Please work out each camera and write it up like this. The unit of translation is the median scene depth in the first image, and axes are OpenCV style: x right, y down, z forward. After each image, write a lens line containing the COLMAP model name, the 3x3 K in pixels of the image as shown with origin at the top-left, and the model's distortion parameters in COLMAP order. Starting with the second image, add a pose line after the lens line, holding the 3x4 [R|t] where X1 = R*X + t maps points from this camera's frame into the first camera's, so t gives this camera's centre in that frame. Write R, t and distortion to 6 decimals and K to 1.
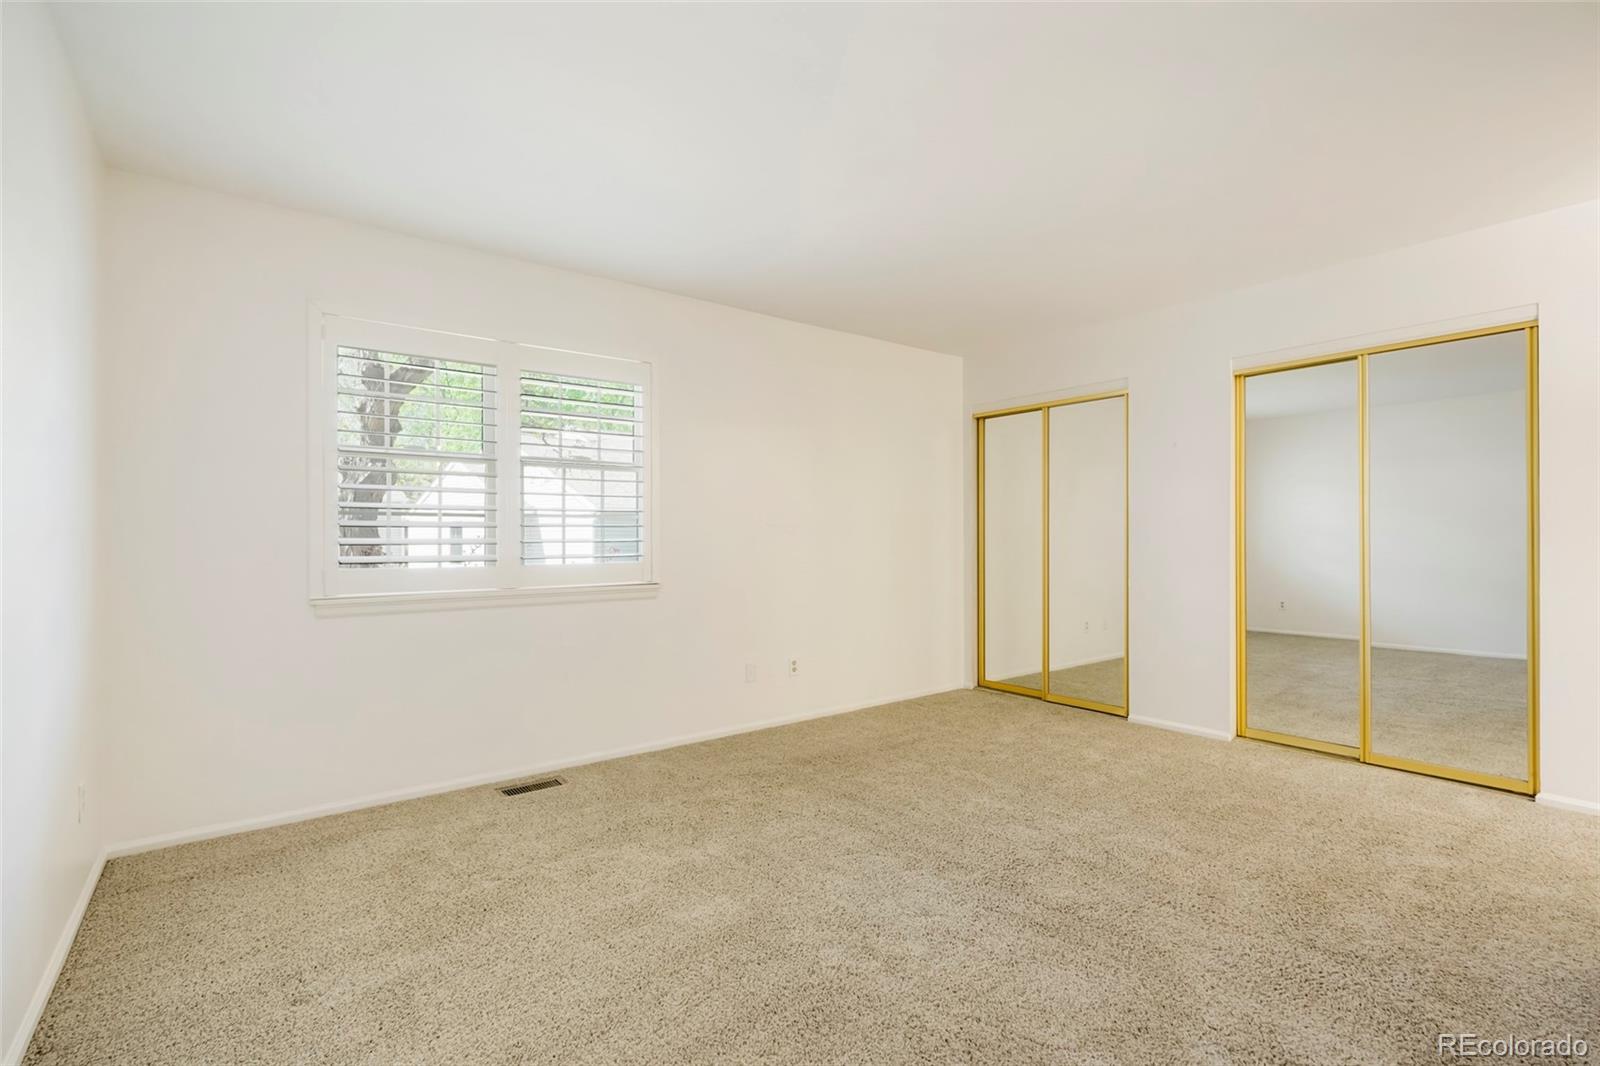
lens RADIAL K [[737.5, 0, 815.7], [0, 737.5, 530.8], [0, 0, 1]] dist [-0.002075, 0.000418]
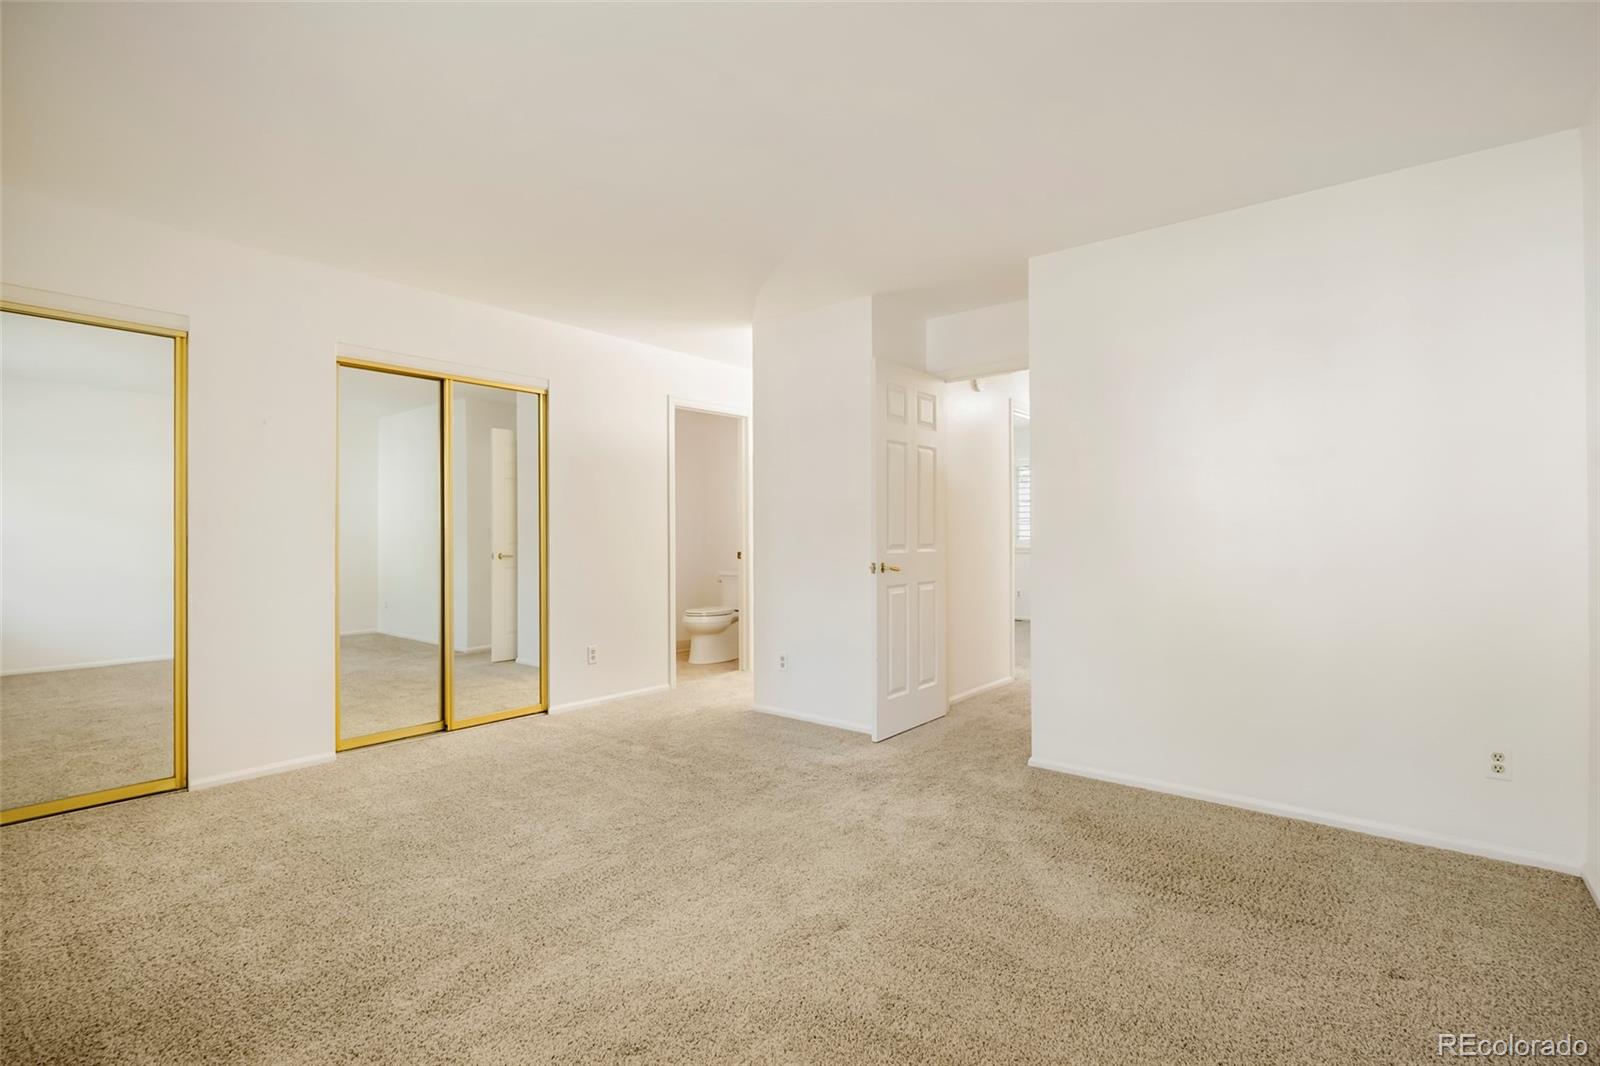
lens RADIAL K [[737.5, 0, 816.0], [0, 737.5, 540.3], [0, 0, 1]] dist [-0.002075, 0.000418]
pose [[-0.233437, 0.002695, 0.972368, -0.534851], [-0.003128, 0.999989, -0.003523, 0.016537], [-0.972367, -0.003864, -0.233426, 0.732757]]
